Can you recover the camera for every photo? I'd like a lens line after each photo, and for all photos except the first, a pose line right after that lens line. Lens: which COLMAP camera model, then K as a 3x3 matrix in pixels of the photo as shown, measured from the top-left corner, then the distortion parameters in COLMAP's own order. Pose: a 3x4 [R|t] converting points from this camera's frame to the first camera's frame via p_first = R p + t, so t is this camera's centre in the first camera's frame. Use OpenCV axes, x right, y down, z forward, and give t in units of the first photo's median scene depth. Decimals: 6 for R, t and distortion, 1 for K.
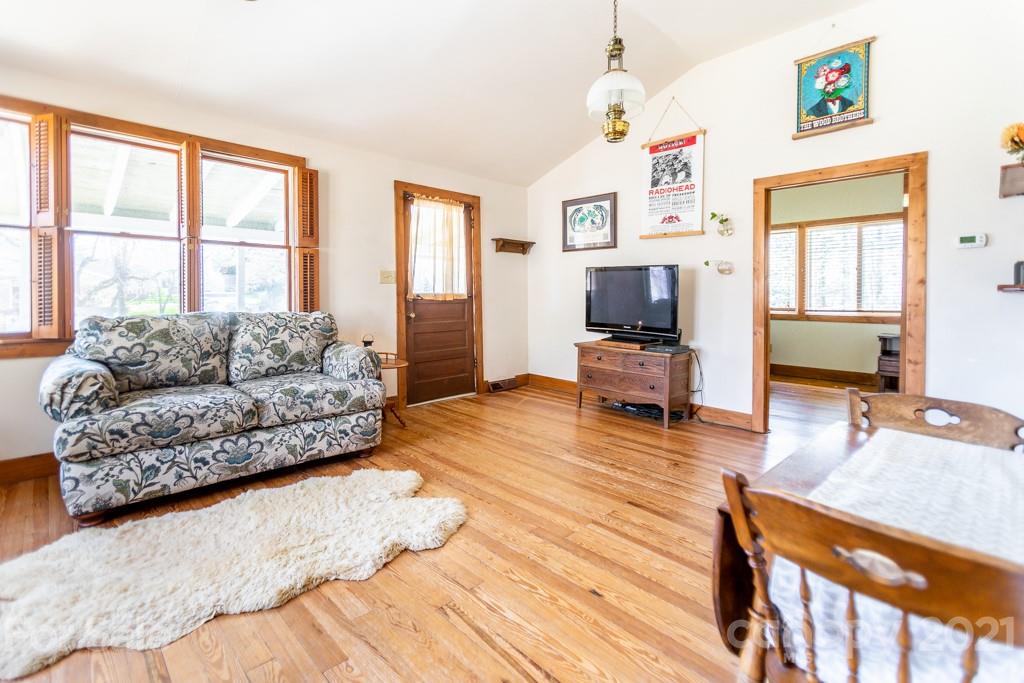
lens RADIAL K [[475.4, 0, 513.2], [0, 475.4, 304.5], [0, 0, 1]] dist [-0.002334, 0.006457]
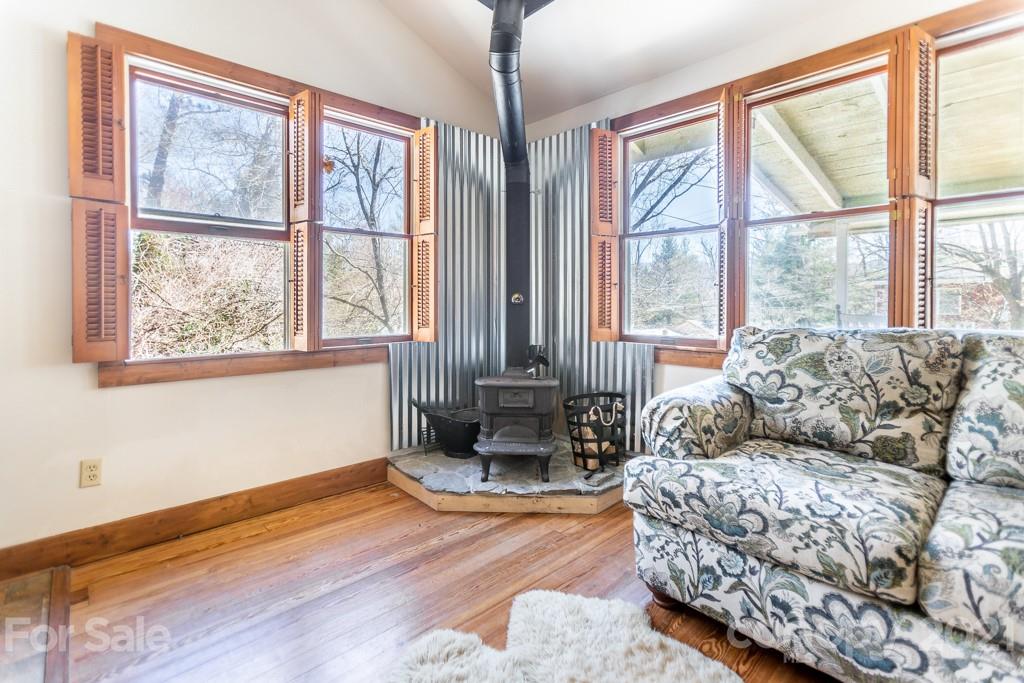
lens RADIAL K [[475.4, 0, 513.2], [0, 475.4, 304.5], [0, 0, 1]] dist [-0.002334, 0.006457]
pose [[-0.025294, 0.005146, -0.999667, -0.108594], [-0.014076, 0.999886, 0.005503, -0.011007], [0.999581, 0.014210, -0.025219, 0.672215]]
